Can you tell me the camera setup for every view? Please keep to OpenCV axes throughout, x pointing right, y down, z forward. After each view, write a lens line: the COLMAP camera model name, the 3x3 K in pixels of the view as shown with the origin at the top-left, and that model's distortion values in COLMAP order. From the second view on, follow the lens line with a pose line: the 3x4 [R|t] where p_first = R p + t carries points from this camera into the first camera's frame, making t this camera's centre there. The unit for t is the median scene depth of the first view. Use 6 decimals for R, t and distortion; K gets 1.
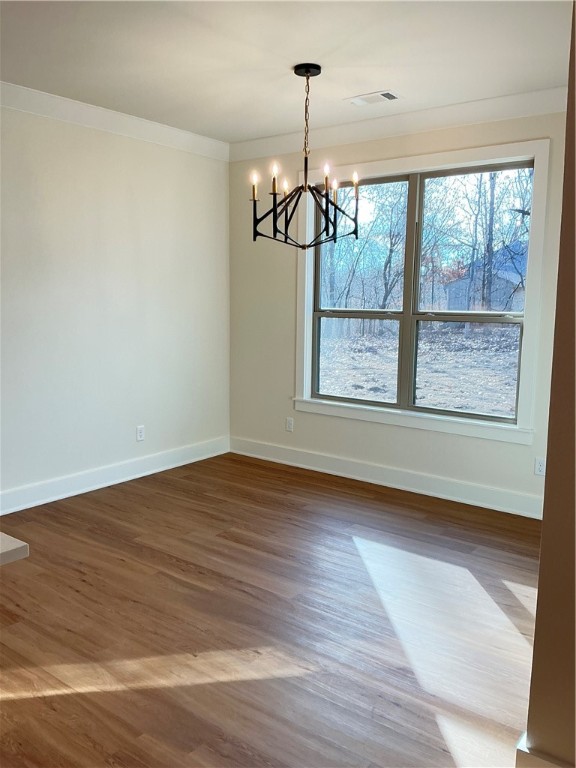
lens RADIAL K [[635.0, 0, 288.0], [0, 635.0, 384.0], [0, 0, 1]] dist [0.136913, -0.271926]
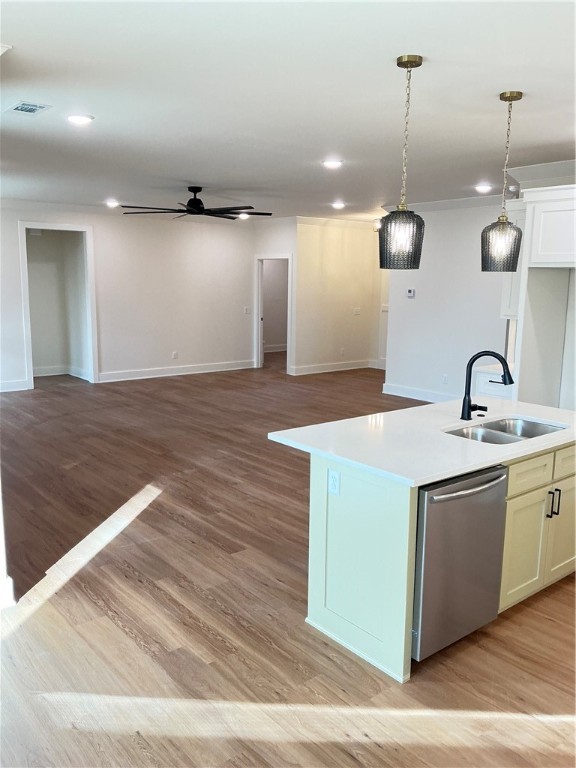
lens RADIAL K [[635.0, 0, 288.0], [0, 635.0, 384.0], [0, 0, 1]] dist [0.136913, -0.271926]
pose [[-0.973248, -0.063270, 0.220872, -0.467937], [0.005903, 0.954133, 0.299326, -0.294871], [-0.229680, 0.292622, -0.928234, 1.479535]]
